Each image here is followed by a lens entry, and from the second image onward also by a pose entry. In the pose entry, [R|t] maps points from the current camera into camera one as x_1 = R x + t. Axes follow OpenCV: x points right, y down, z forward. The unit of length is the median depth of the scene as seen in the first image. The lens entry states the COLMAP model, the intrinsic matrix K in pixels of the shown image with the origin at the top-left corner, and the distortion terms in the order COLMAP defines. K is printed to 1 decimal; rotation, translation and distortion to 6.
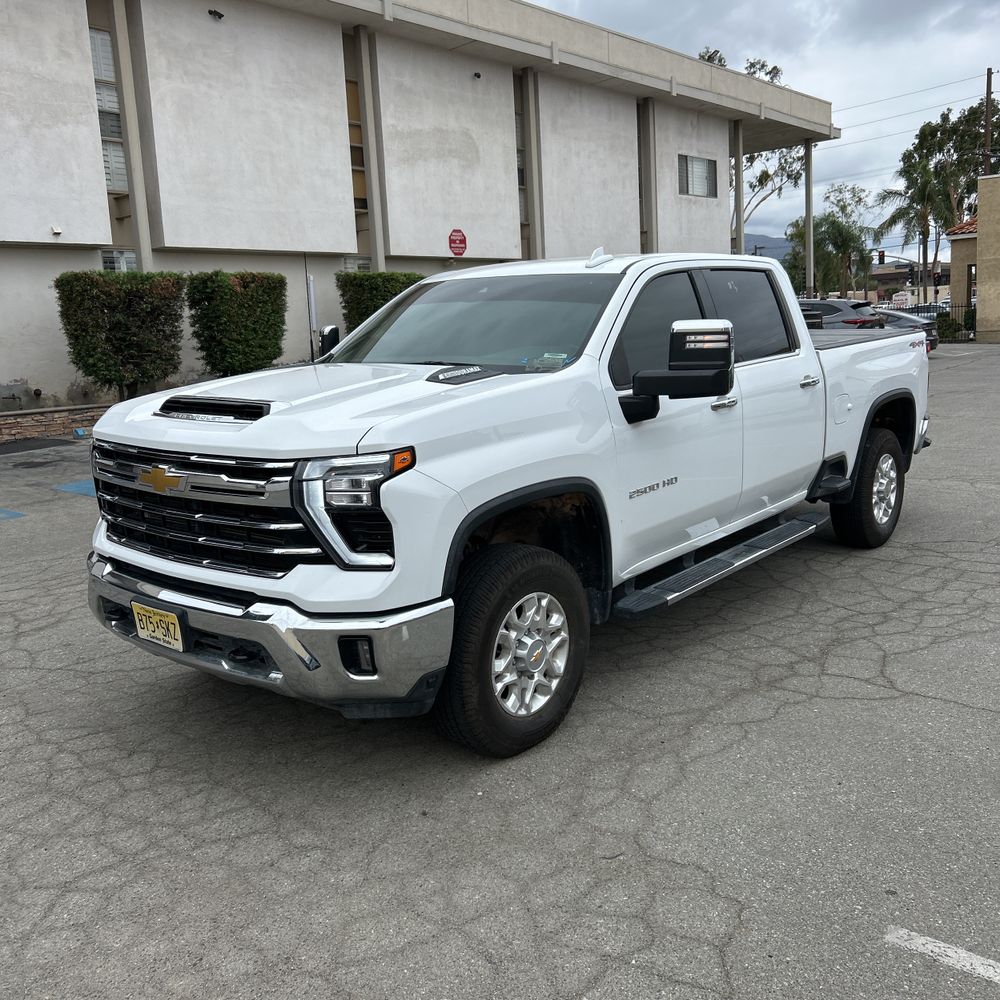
lens RADIAL K [[1009.1, 0, 497.6], [0, 1009.1, 493.7], [0, 0, 1]] dist [0.017299, 0.000000]
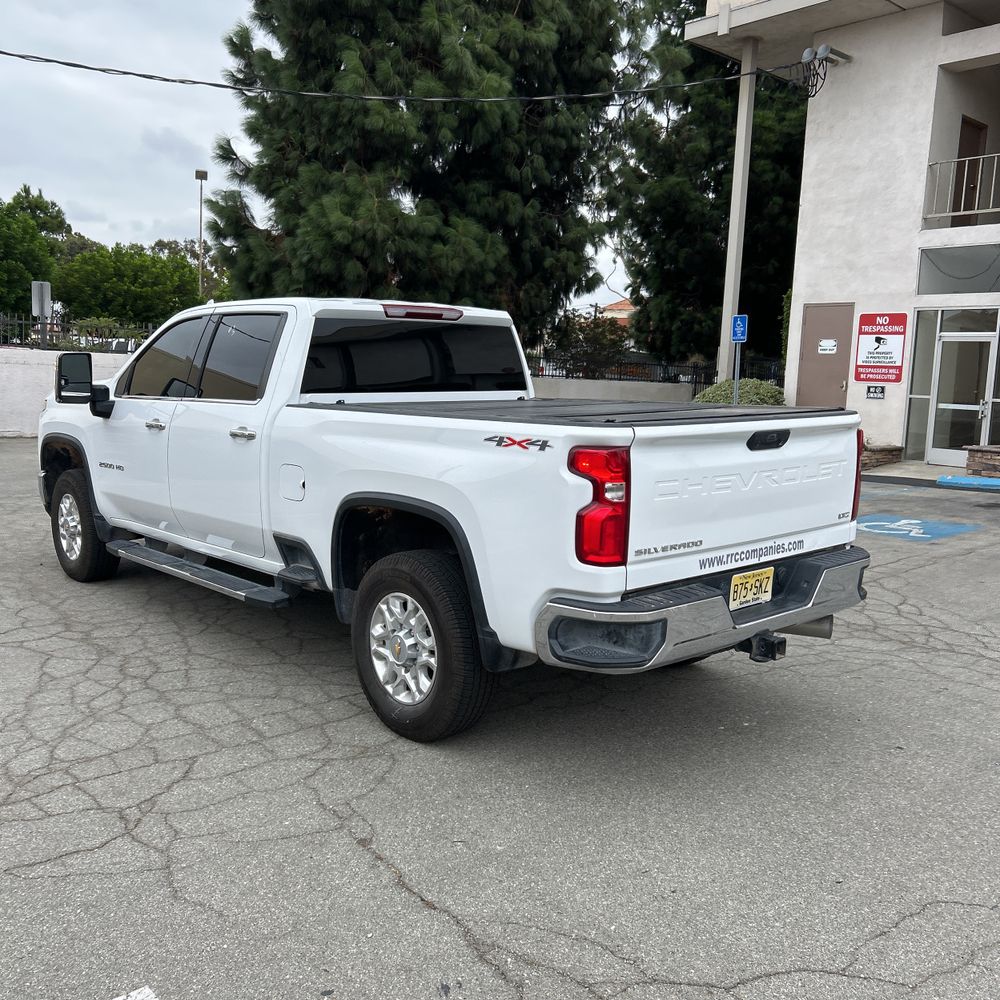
lens RADIAL K [[1009.1, 0, 491.4], [0, 1009.1, 497.7], [0, 0, 1]] dist [0.017299, 0.000000]
pose [[-0.152418, 0.166974, -0.974109, 1.231110], [-0.190956, 0.962077, 0.194790, -0.289141], [0.969693, 0.215701, -0.114753, 1.400405]]
